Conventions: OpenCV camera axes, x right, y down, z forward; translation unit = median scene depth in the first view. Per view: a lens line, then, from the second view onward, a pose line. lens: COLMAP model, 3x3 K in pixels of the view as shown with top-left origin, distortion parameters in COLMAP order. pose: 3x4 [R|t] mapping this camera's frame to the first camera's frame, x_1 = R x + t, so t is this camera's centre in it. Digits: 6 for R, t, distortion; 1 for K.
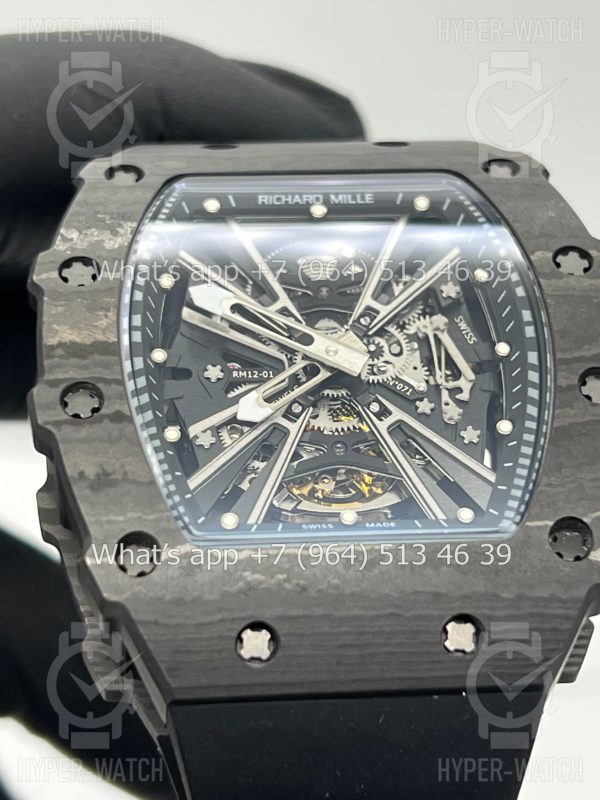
lens RADIAL K [[1893.1, 0, 300.0], [0, 1893.1, 400.0], [0, 0, 1]] dist [0.283417, -1.630119]
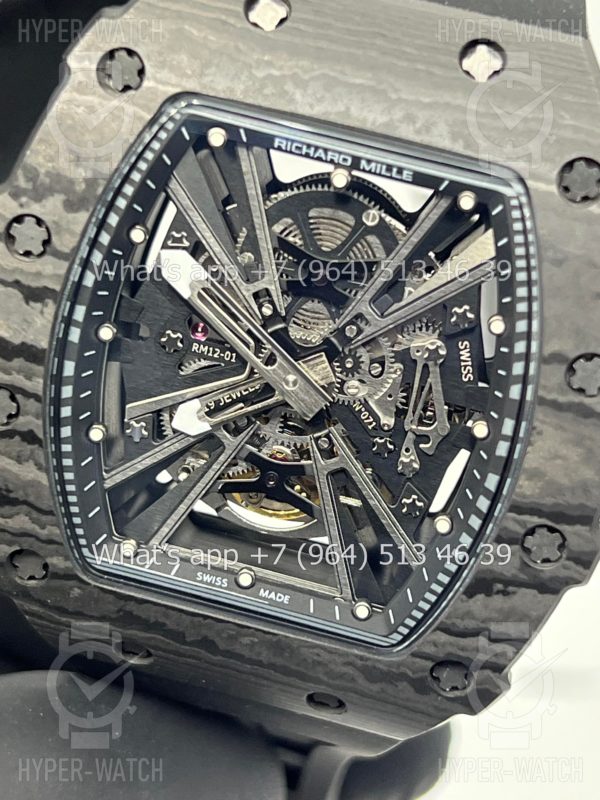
lens RADIAL K [[1893.1, 0, 300.0], [0, 1893.1, 400.0], [0, 0, 1]] dist [0.283417, -1.630119]
pose [[0.936335, 0.332069, -0.114051, 0.124647], [-0.121162, 0.610470, 0.782717, -0.715257], [0.329541, -0.719067, 0.611838, 0.445611]]
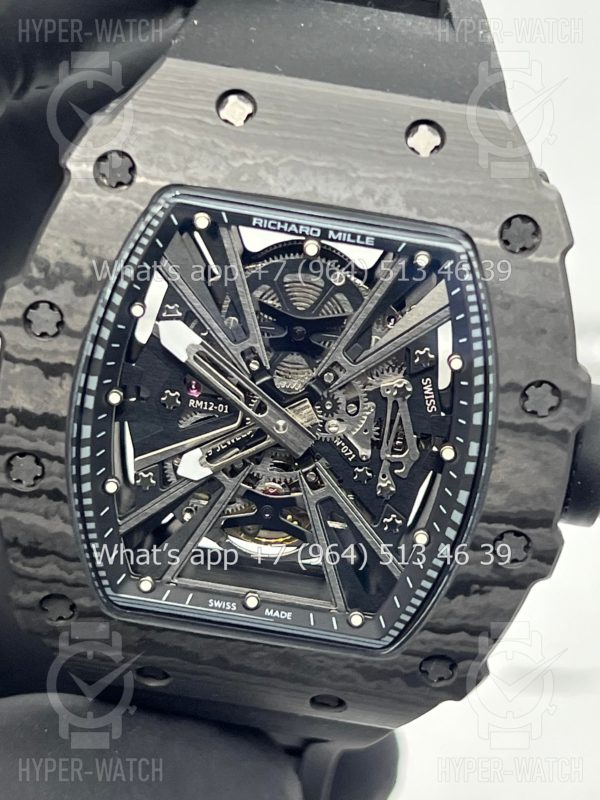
lens RADIAL K [[1893.1, 0, 300.0], [0, 1893.1, 400.0], [0, 0, 1]] dist [0.283417, -1.630119]
pose [[0.967966, 0.248756, -0.034079, 0.057835], [-0.134051, 0.626780, 0.767579, -0.816799], [0.212300, -0.738422, 0.640048, 0.354411]]
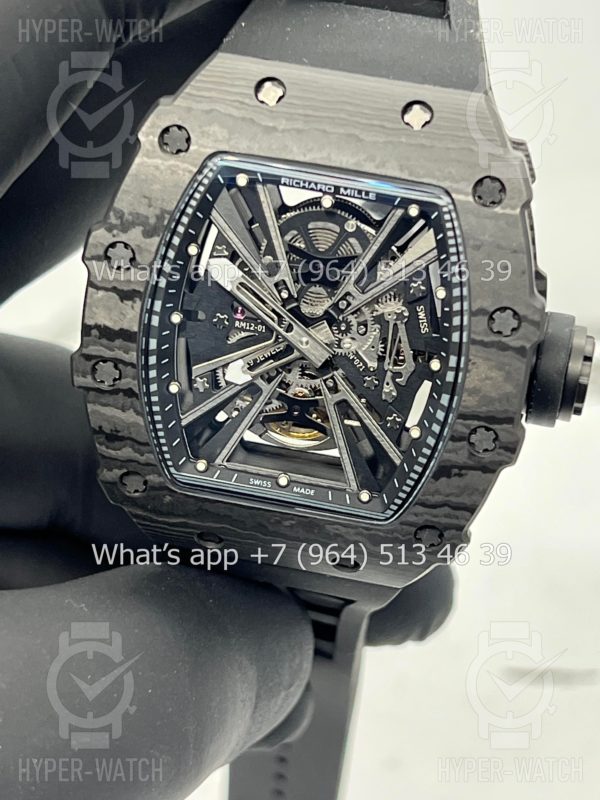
lens RADIAL K [[1893.1, 0, 300.0], [0, 1893.1, 400.0], [0, 0, 1]] dist [0.283417, -1.630119]
pose [[0.955809, 0.264009, -0.129341, 0.192117], [-0.063443, 0.614814, 0.786116, -1.020793], [0.287063, -0.743171, 0.604394, 0.178824]]
